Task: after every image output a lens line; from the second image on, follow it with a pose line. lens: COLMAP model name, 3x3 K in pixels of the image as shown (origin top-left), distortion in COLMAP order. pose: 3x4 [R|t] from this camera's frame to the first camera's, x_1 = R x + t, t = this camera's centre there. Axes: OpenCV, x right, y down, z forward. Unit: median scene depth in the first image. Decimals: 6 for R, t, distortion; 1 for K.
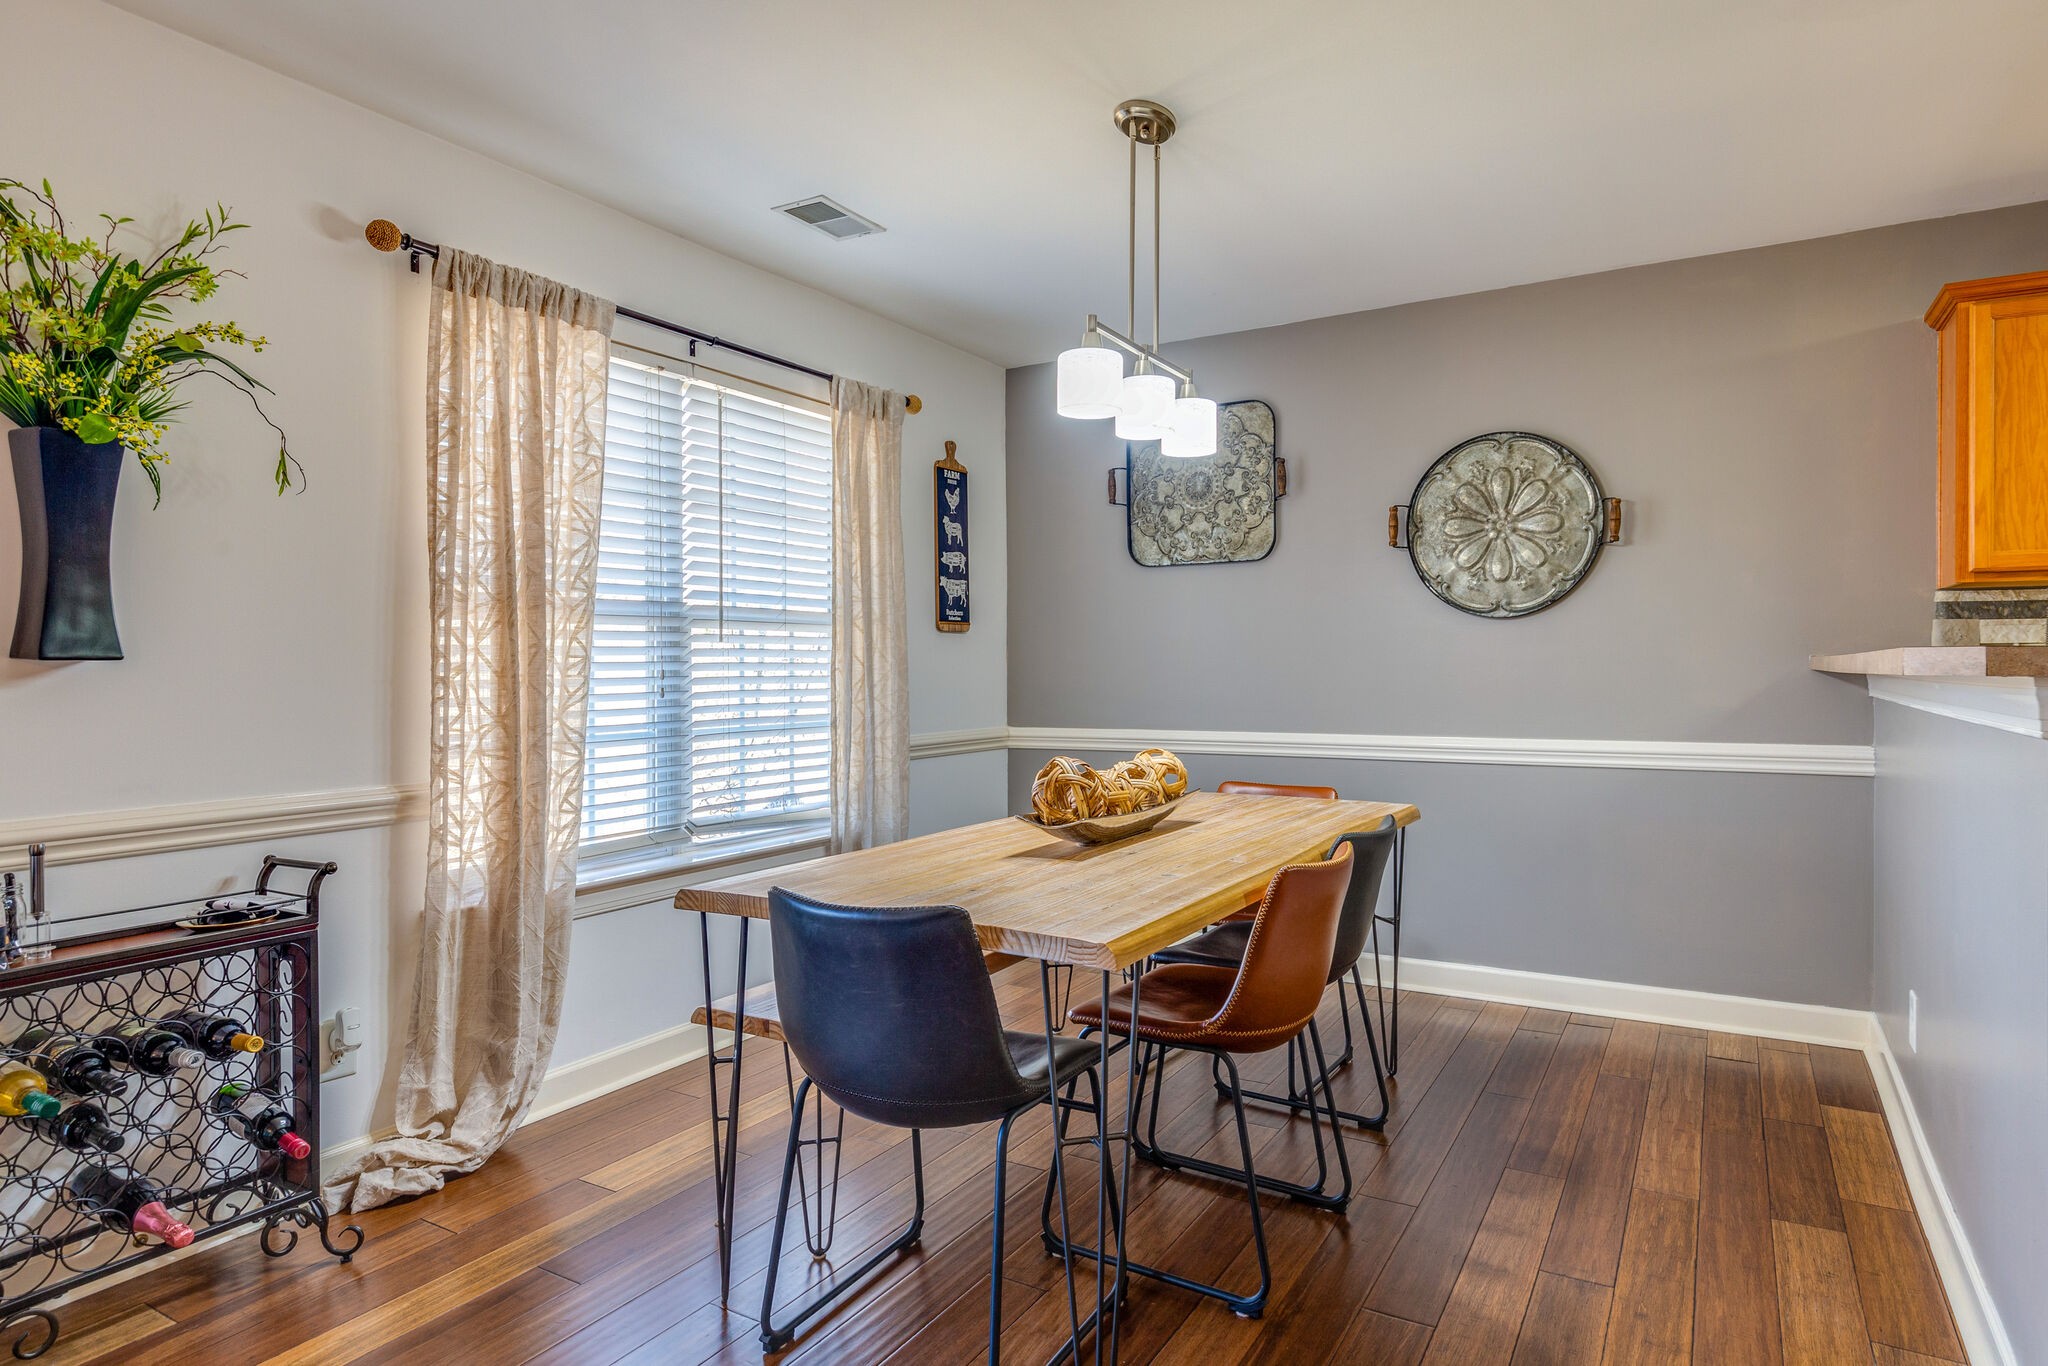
lens RADIAL K [[1143.9, 0, 1031.1], [0, 1143.9, 672.9], [0, 0, 1]] dist [-0.001487, -0.003552]
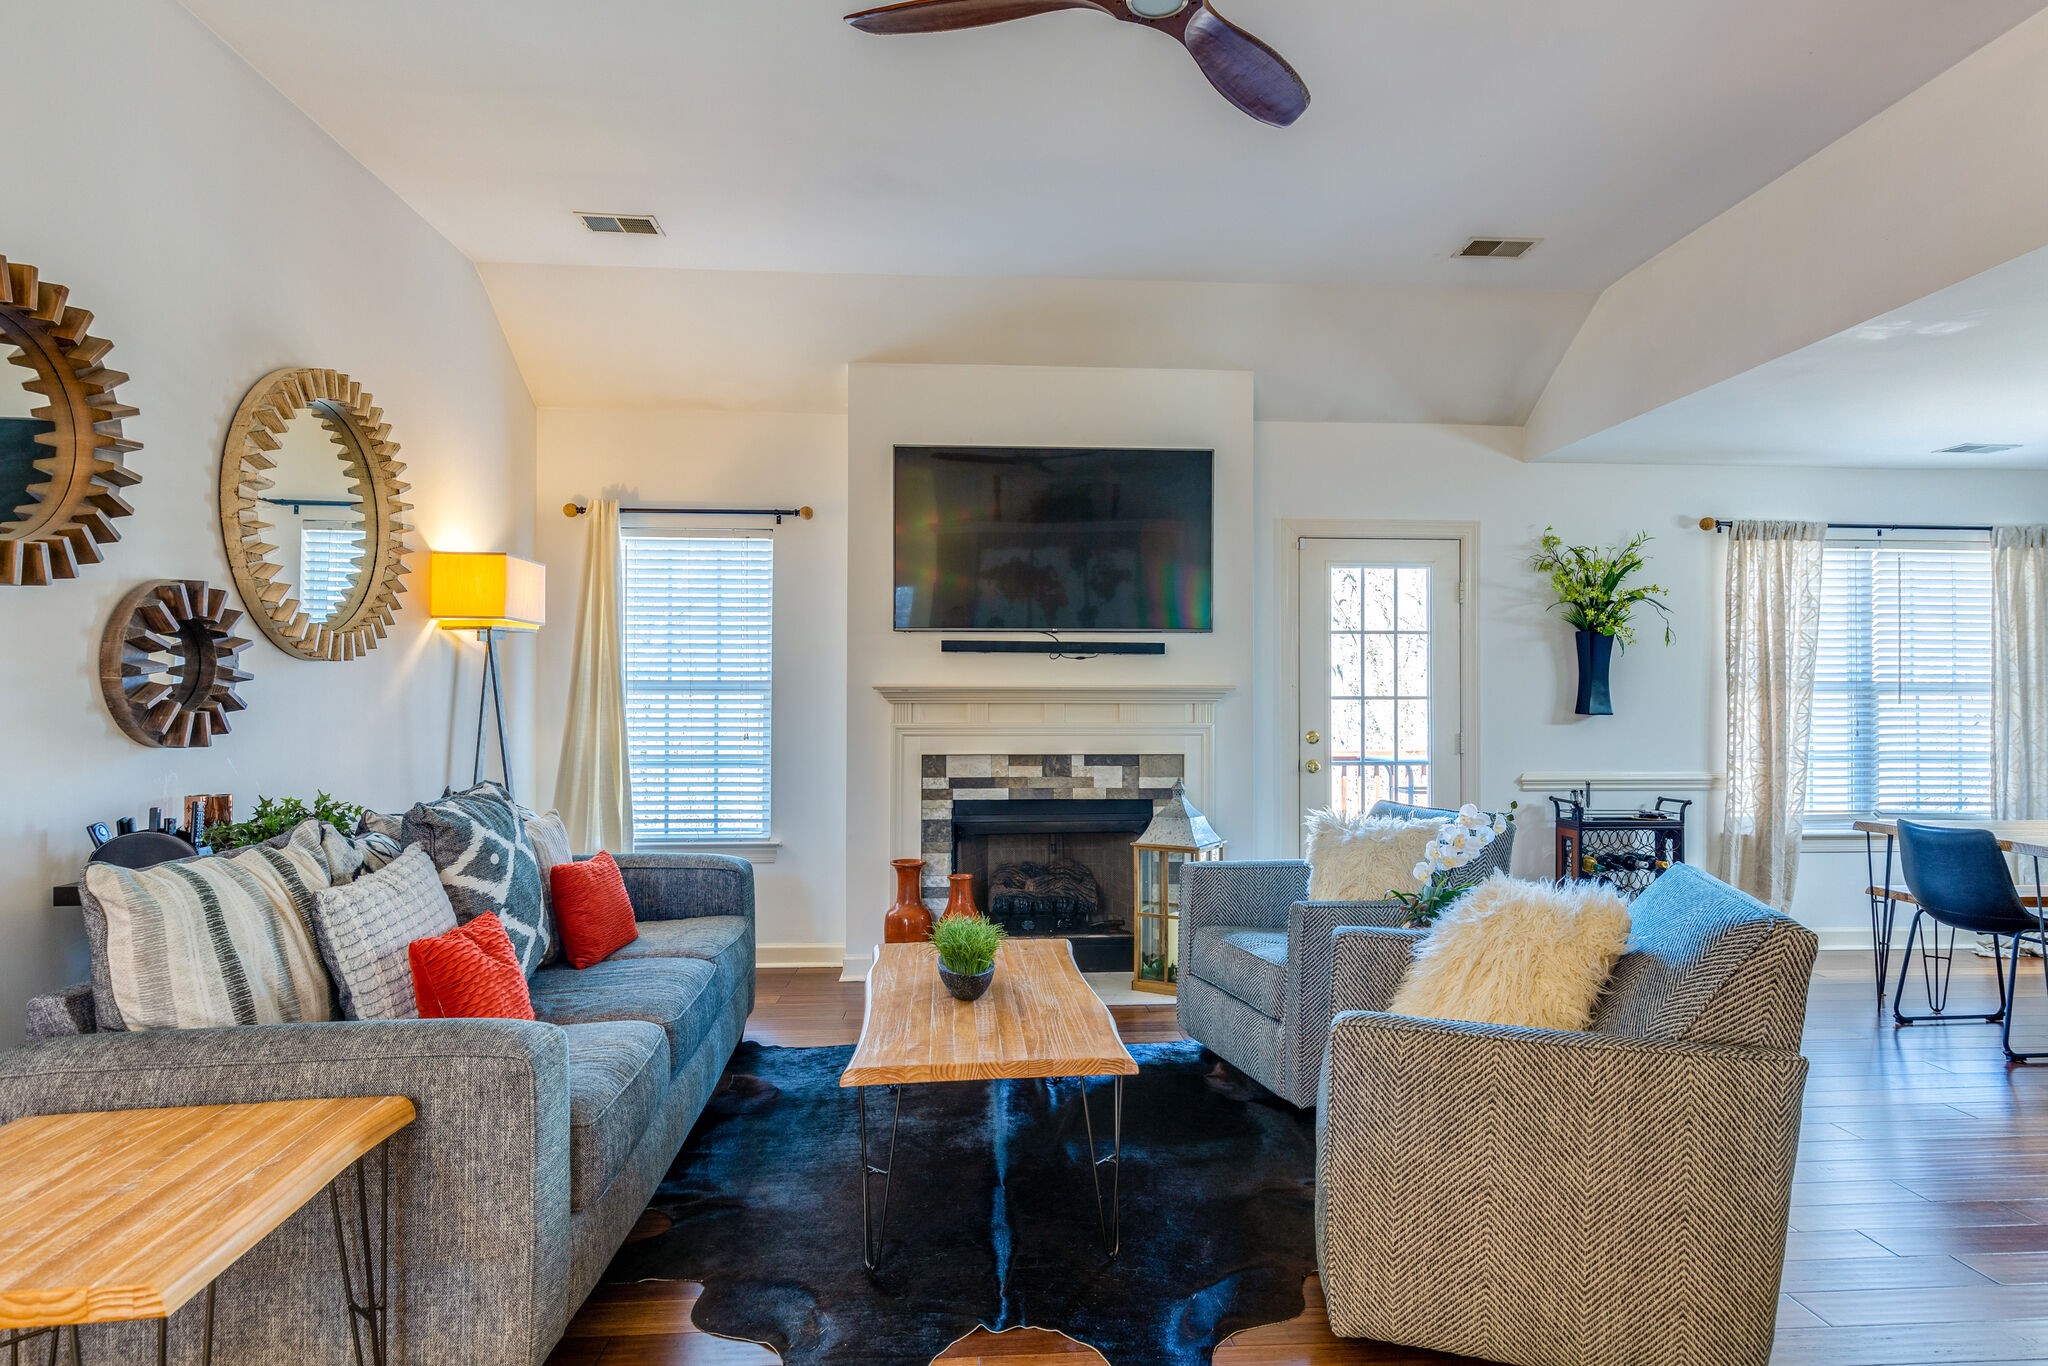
lens RADIAL K [[1143.9, 0, 1030.7], [0, 1143.9, 677.9], [0, 0, 1]] dist [-0.001487, -0.003552]
pose [[0.569472, -0.003646, -0.822003, 0.443597], [-0.012514, 0.999836, -0.013104, -0.032576], [0.821916, 0.017749, 0.569333, -1.167192]]
